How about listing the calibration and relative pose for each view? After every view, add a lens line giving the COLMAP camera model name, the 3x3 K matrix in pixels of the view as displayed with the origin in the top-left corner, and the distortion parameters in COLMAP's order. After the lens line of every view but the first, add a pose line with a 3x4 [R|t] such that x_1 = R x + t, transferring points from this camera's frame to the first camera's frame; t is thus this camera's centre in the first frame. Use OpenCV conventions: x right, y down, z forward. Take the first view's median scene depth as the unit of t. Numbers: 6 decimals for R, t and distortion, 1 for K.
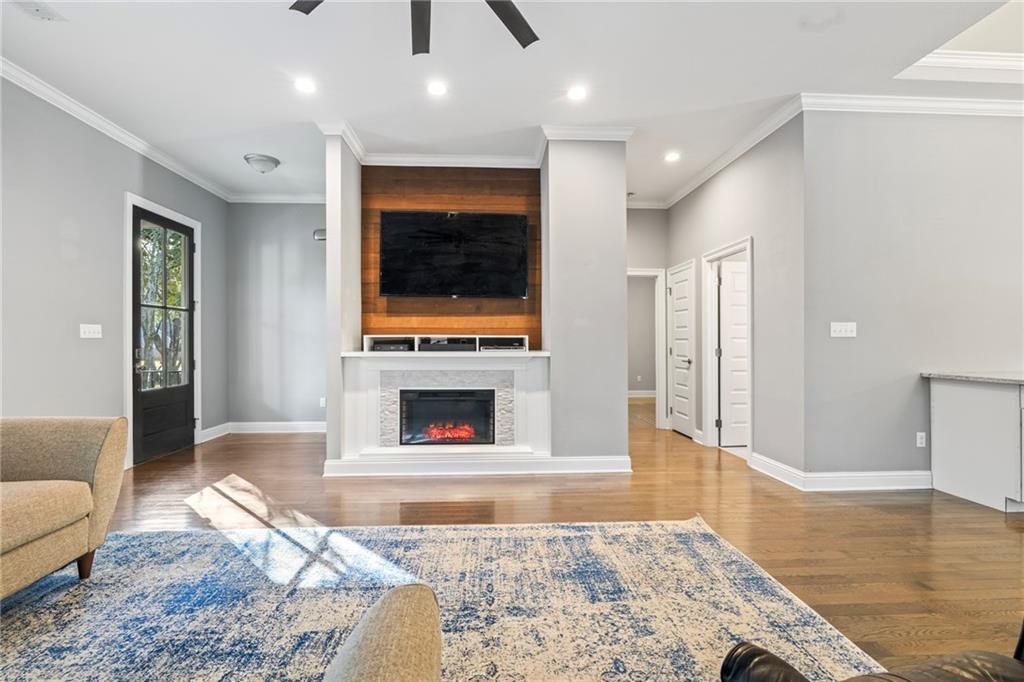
lens RADIAL K [[463.4, 0, 512.0], [0, 463.4, 341.0], [0, 0, 1]] dist [-0.005244, 0.000977]
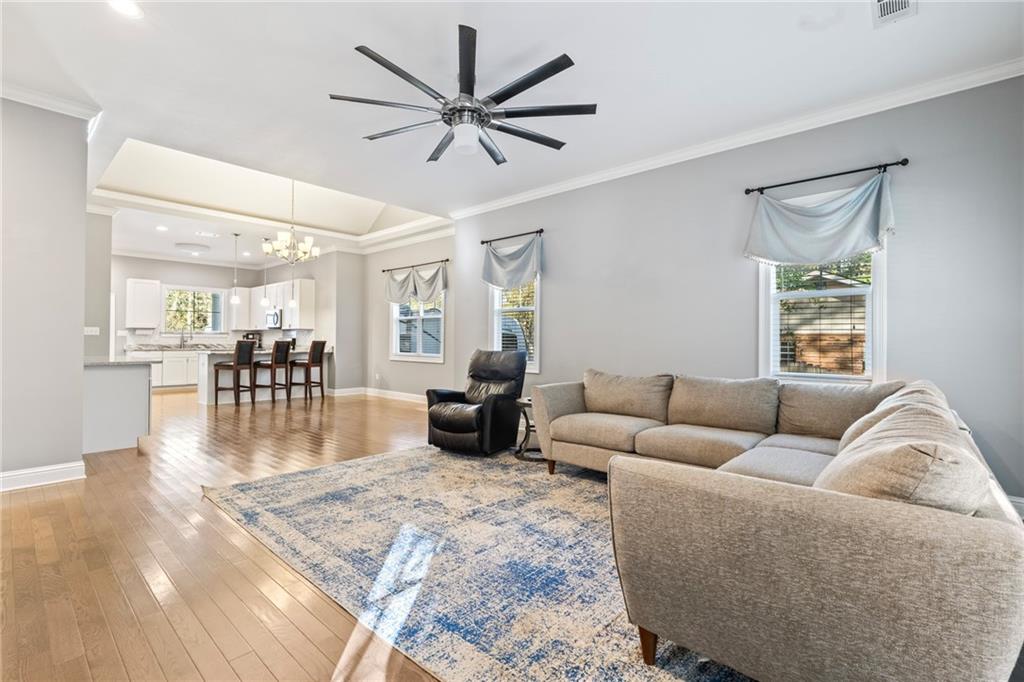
lens RADIAL K [[463.4, 0, 512.0], [0, 463.4, 341.0], [0, 0, 1]] dist [-0.005244, 0.000977]
pose [[-0.704103, -0.003885, 0.710087, -0.792186], [-0.007375, 0.999971, -0.001842, 0.004193], [-0.710060, -0.006533, -0.704111, 1.026799]]
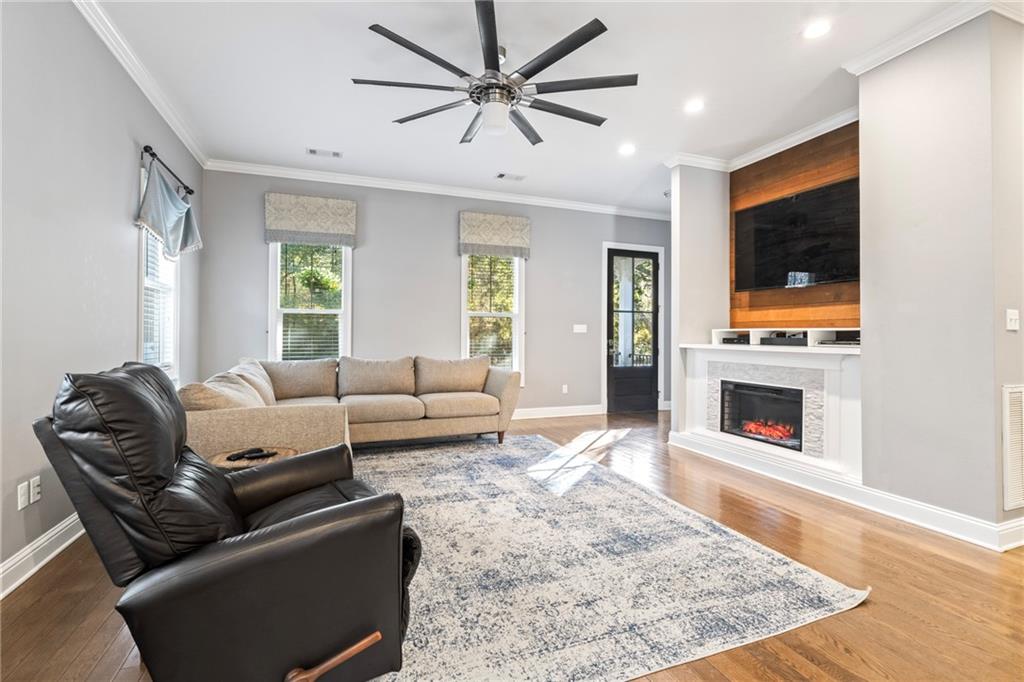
lens RADIAL K [[471.5, 0, 512.3], [0, 471.5, 328.8], [0, 0, 1]] dist [-0.003448, 0.000221]
pose [[0.303772, -0.010738, -0.952684, 0.734340], [-0.002374, 0.999925, -0.012028, 0.001398], [0.952742, 0.005916, 0.303723, 0.232750]]
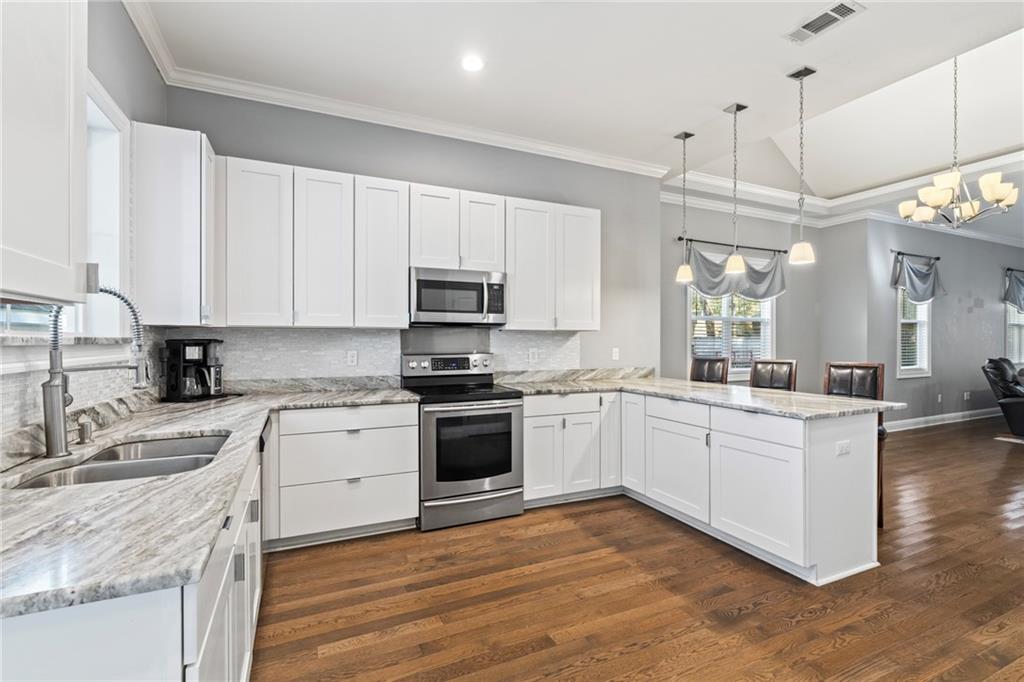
lens RADIAL K [[463.4, 0, 512.0], [0, 463.4, 341.0], [0, 0, 1]] dist [-0.005244, 0.000977]
pose [[-0.929260, 0.002070, -0.369420, 2.582971], [0.001776, 0.999998, 0.001137, -0.040055], [0.369422, 0.000400, -0.929262, 0.969137]]
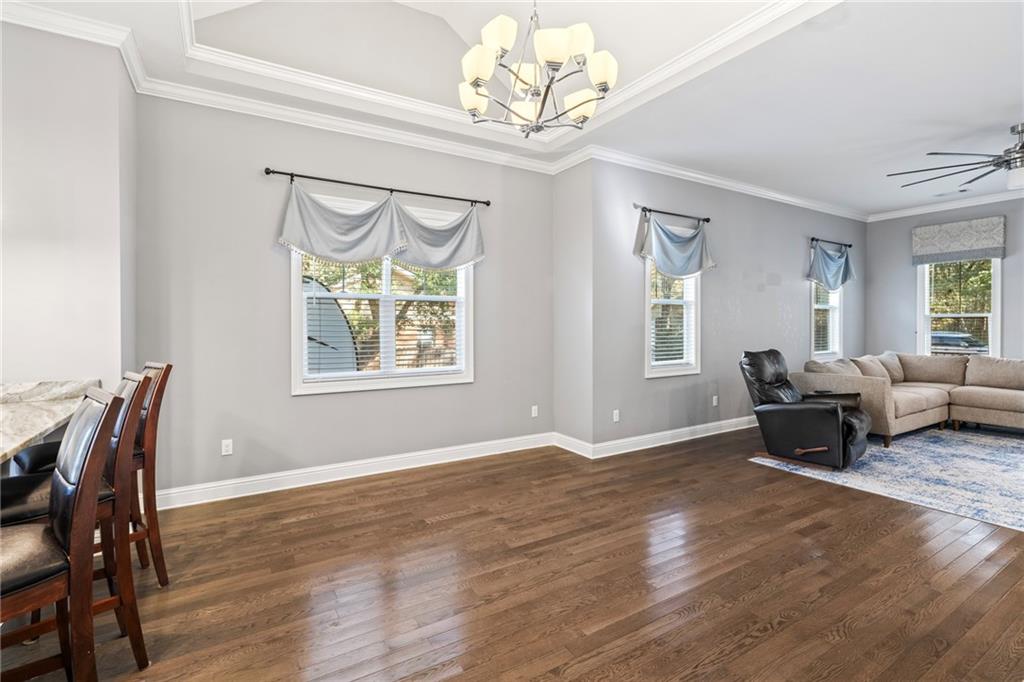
lens RADIAL K [[476.3, 0, 504.3], [0, 476.3, 328.2], [0, 0, 1]] dist [-0.005410, 0.000952]
pose [[-0.882149, 0.008829, -0.470888, 1.533647], [0.004531, 0.999937, 0.010261, -0.050364], [0.470949, 0.006918, -0.882133, 0.879318]]
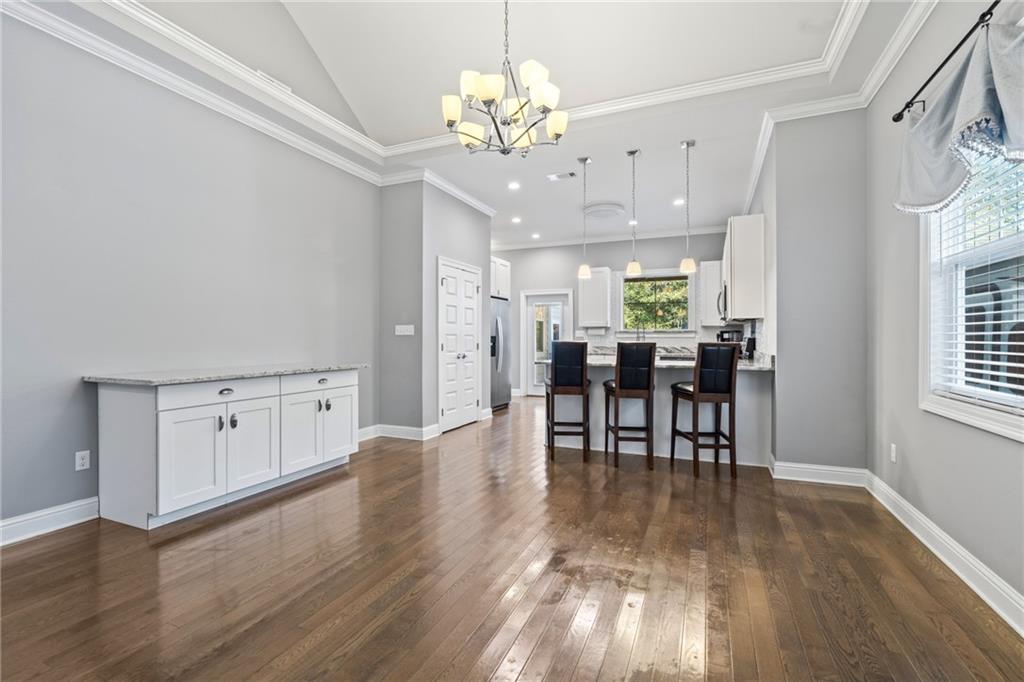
lens RADIAL K [[462.3, 0, 507.7], [0, 462.3, 338.0], [0, 0, 1]] dist [-0.009116, 0.000731]
pose [[0.450824, 0.004232, 0.892603, 0.508975], [-0.005946, 0.999981, -0.001738, -0.000531], [-0.892593, -0.004524, 0.450840, -0.011390]]
